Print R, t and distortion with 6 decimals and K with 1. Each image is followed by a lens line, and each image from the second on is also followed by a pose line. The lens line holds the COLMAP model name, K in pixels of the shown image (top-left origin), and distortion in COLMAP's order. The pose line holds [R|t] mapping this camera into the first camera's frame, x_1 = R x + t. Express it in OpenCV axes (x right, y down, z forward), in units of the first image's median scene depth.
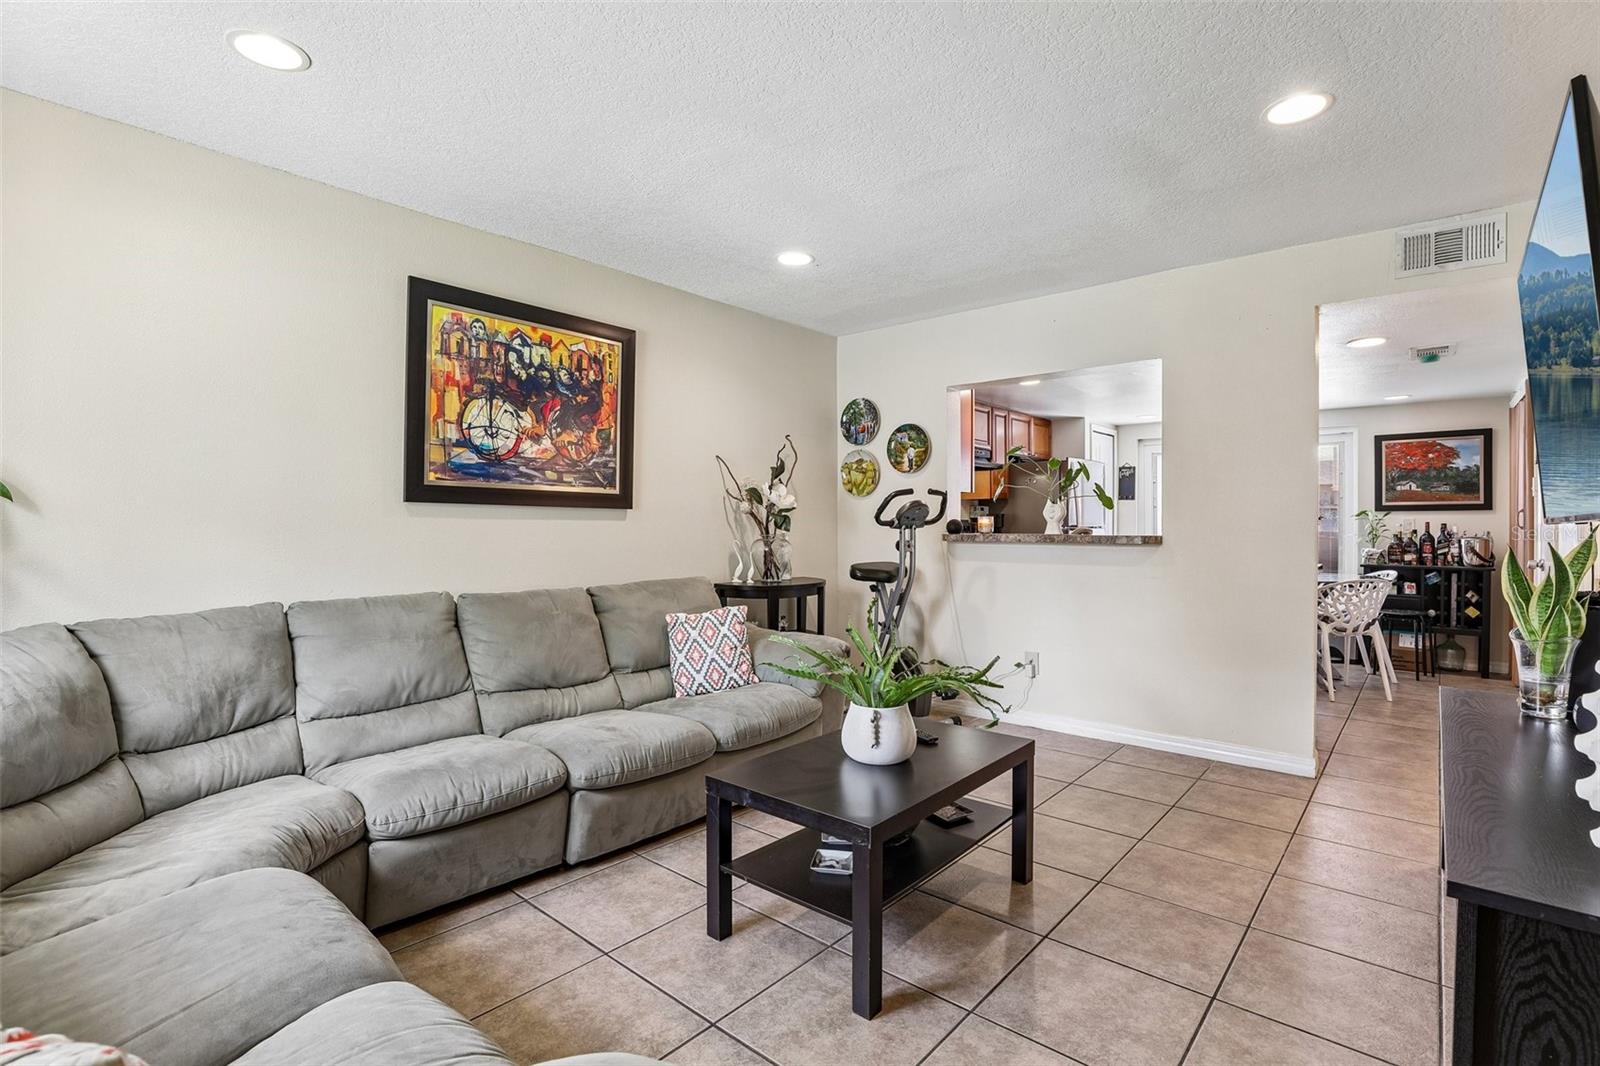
lens RADIAL K [[743.1, 0, 799.3], [0, 743.1, 525.2], [0, 0, 1]] dist [-0.049764, 0.015034]
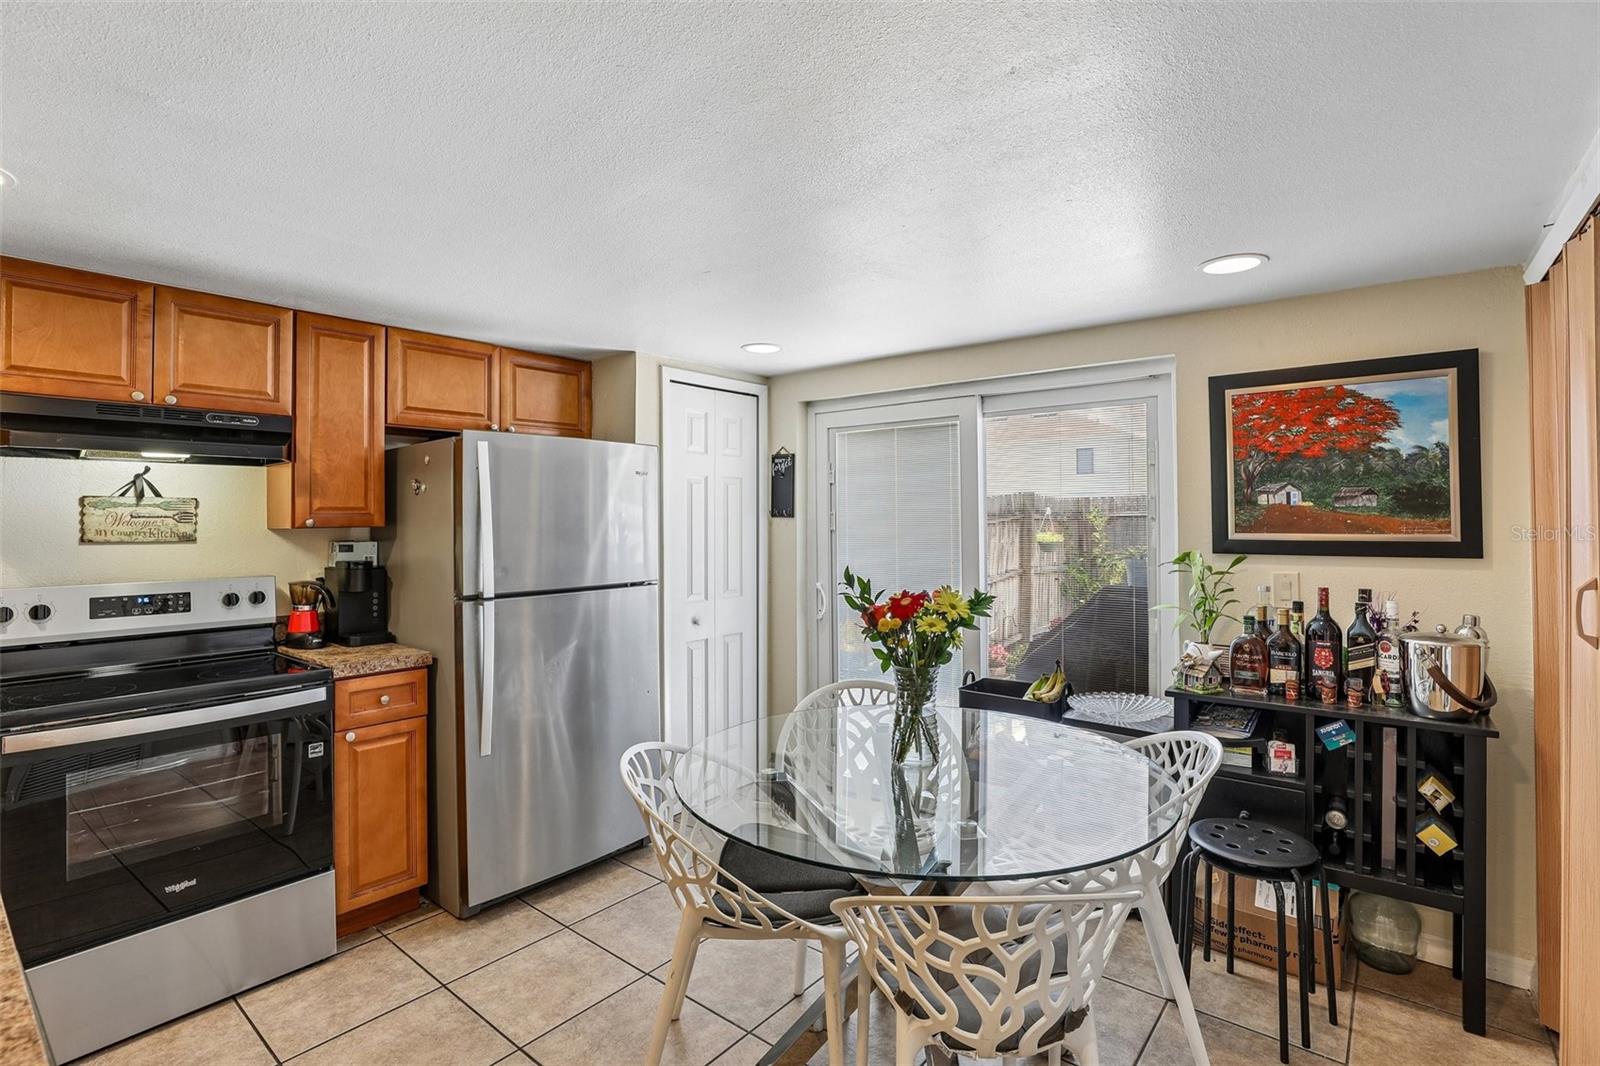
lens RADIAL K [[747.7, 0, 798.8], [0, 747.7, 503.9], [0, 0, 1]] dist [-0.029915, 0.000796]
pose [[0.999054, -0.004451, 0.043253, 0.887040], [0.005242, 0.999821, -0.018193, -0.069846], [-0.043164, 0.018402, 0.998898, 0.953905]]
